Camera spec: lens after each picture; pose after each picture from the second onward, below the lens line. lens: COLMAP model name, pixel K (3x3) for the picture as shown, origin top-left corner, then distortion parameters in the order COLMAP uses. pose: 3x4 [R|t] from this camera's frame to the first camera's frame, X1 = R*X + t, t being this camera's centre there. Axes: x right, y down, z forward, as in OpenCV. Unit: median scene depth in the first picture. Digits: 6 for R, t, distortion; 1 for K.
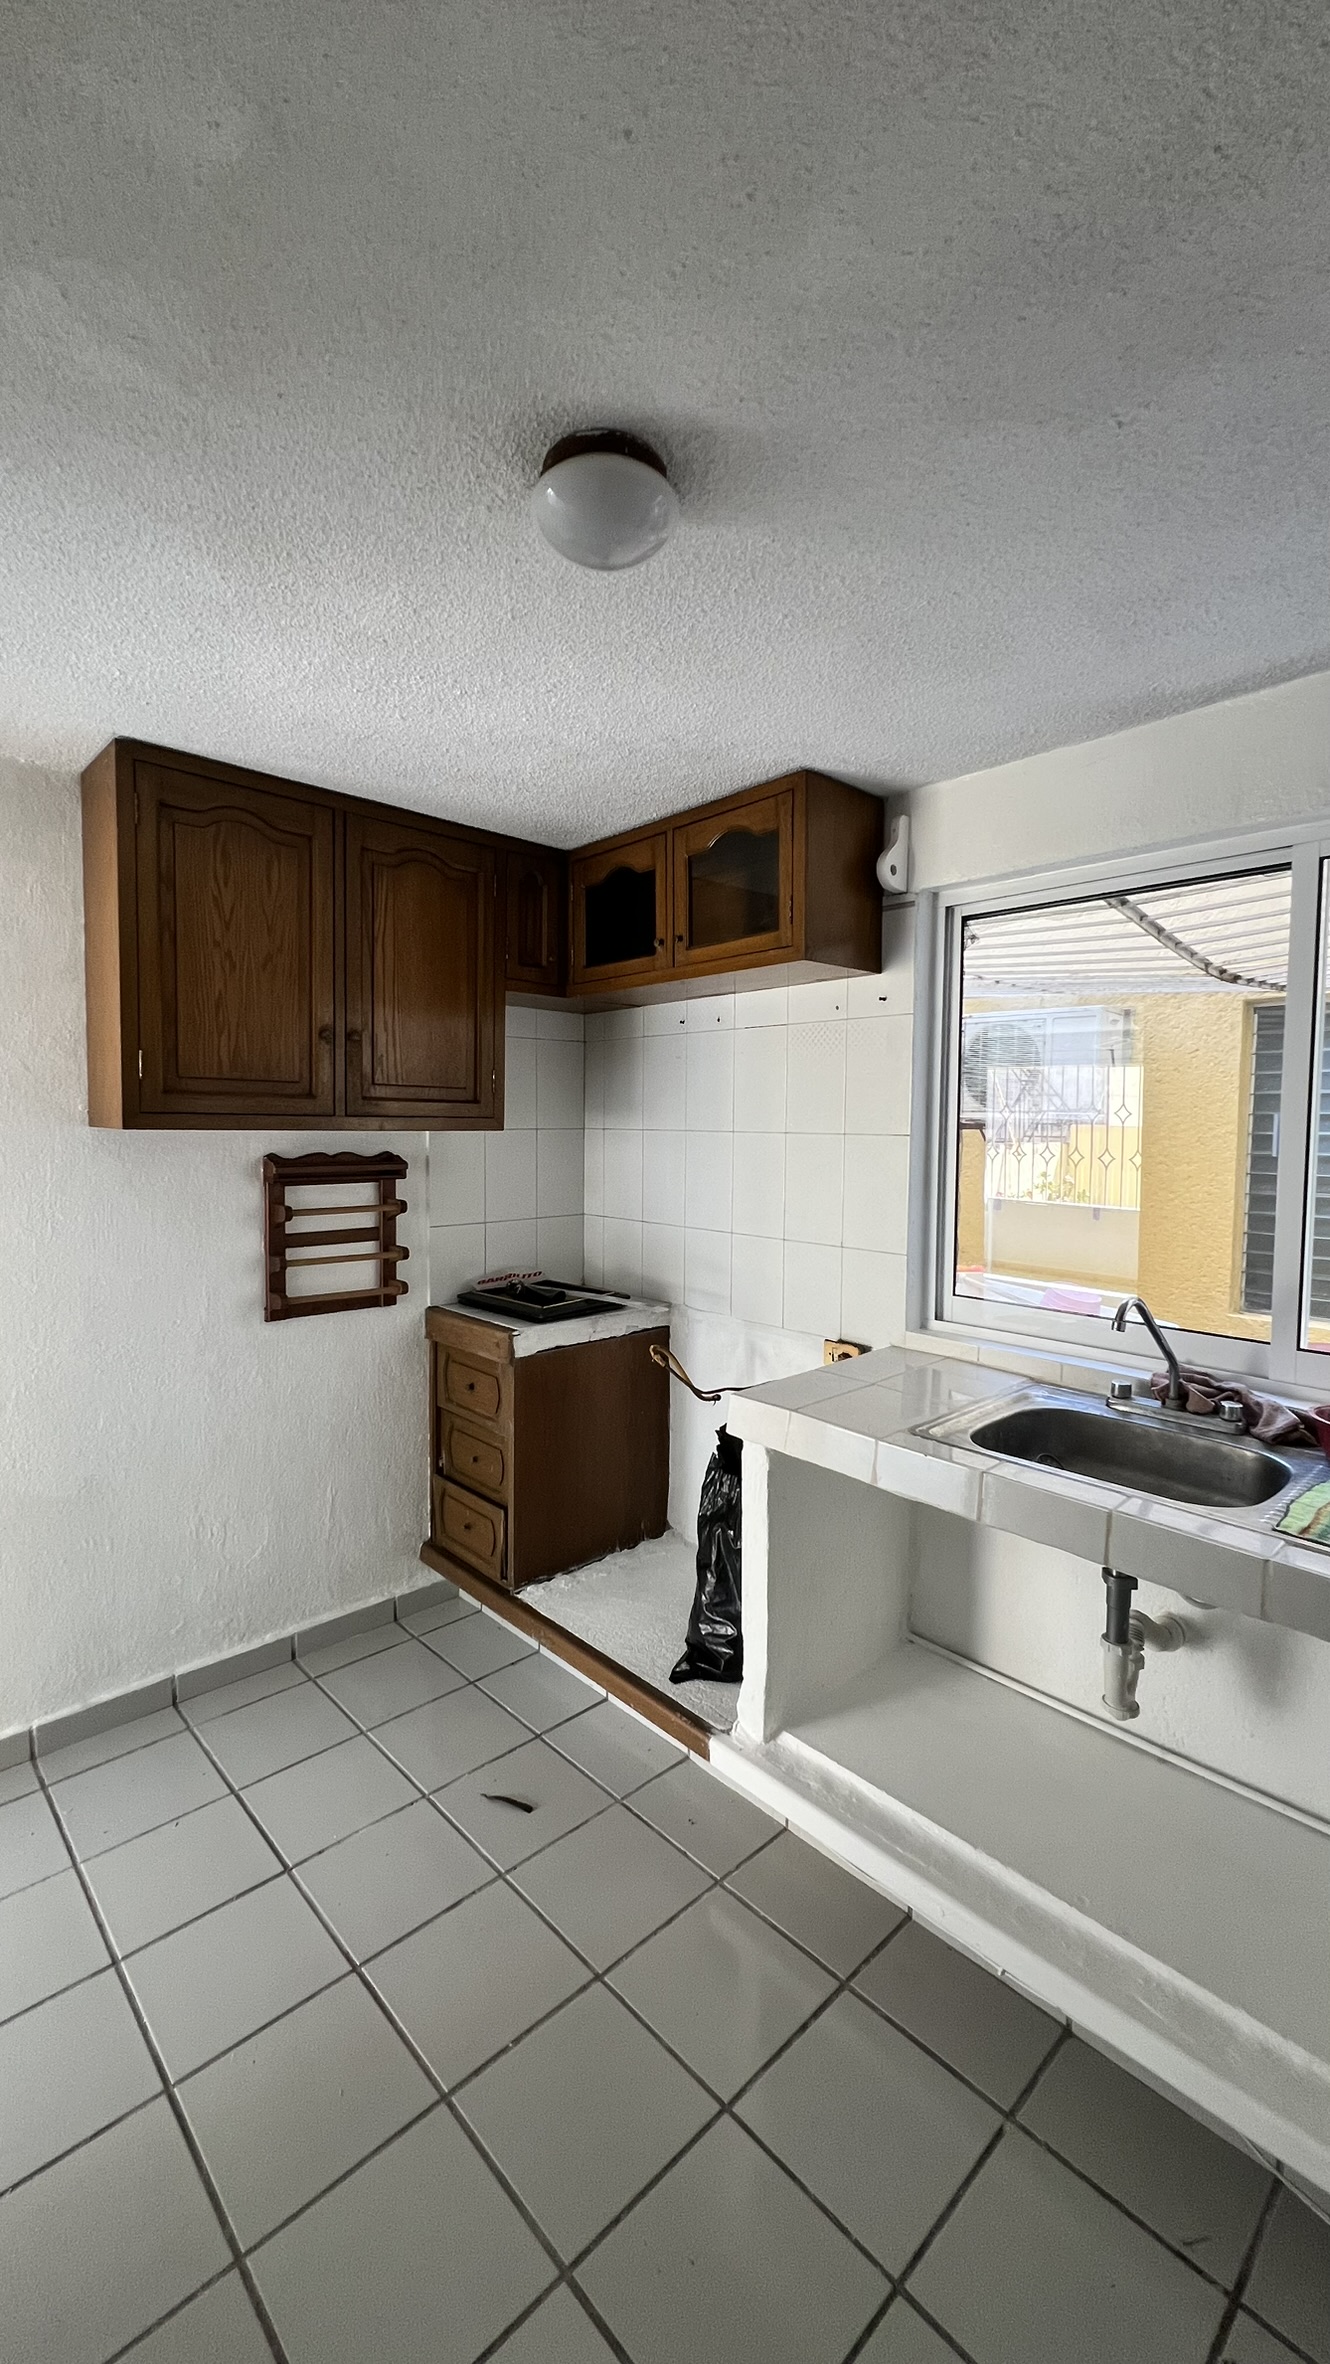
lens RADIAL K [[946.4, 0, 674.3], [0, 946.4, 1182.8], [0, 0, 1]] dist [-0.003860, 0.000872]
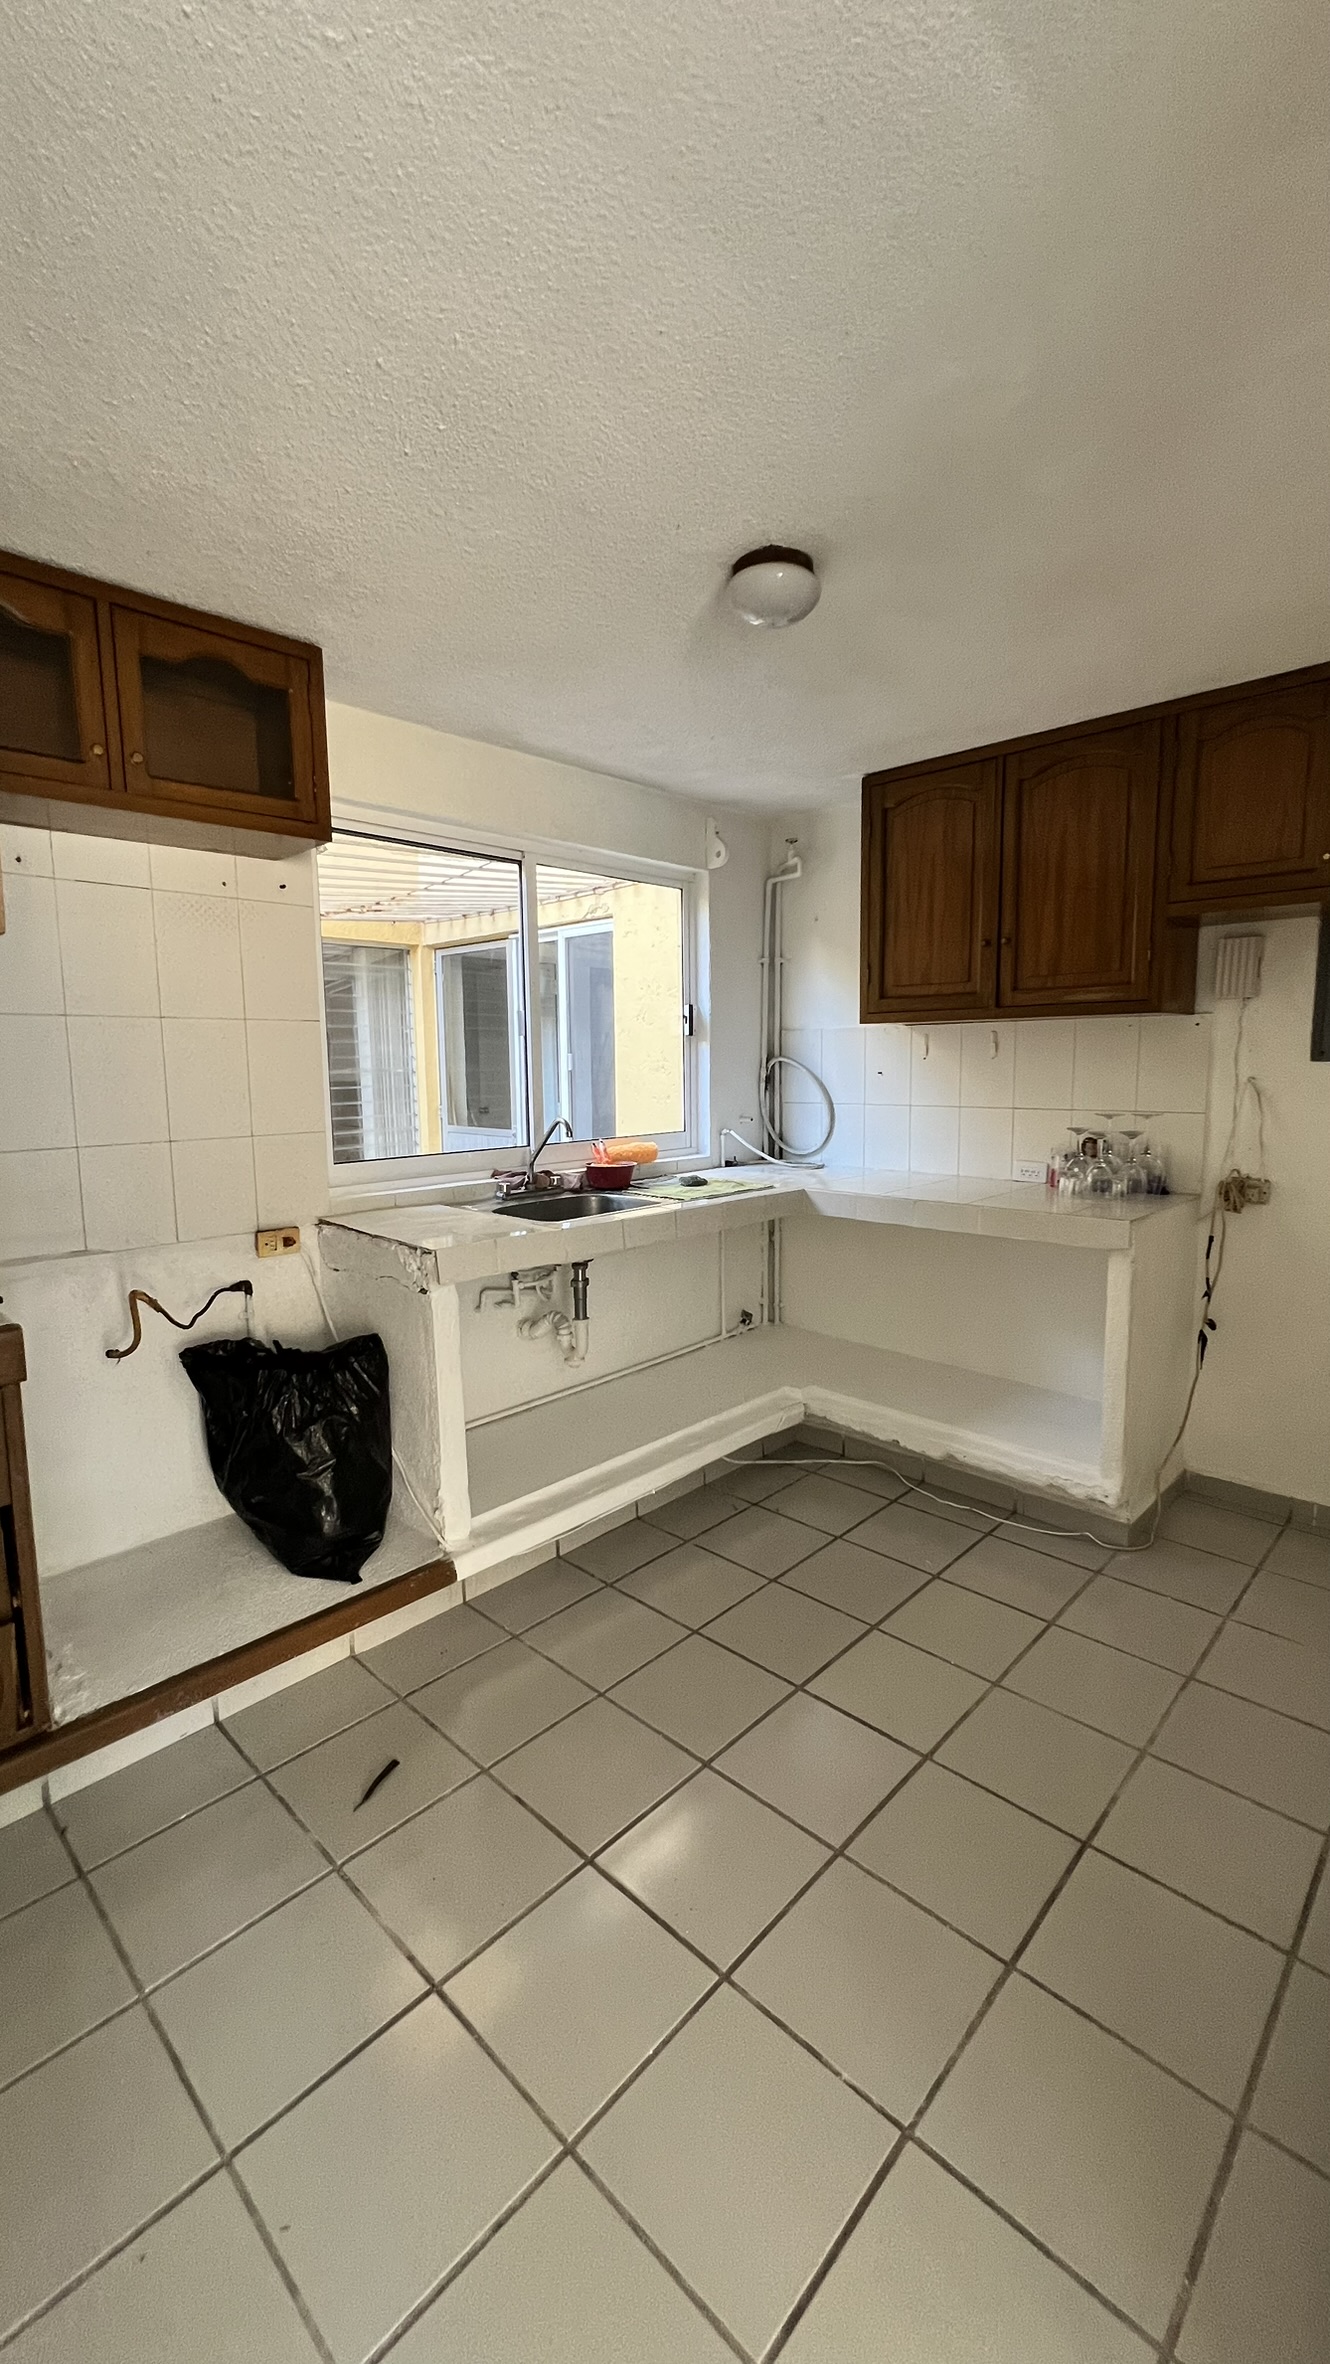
lens RADIAL K [[946.4, 0, 674.8], [0, 946.4, 1172.3], [0, 0, 1]] dist [-0.003860, 0.000872]
pose [[-0.050348, -0.131859, 0.989989, -0.921542], [0.073338, 0.988082, 0.135335, 0.006765], [-0.996035, 0.079417, -0.040078, 0.682405]]
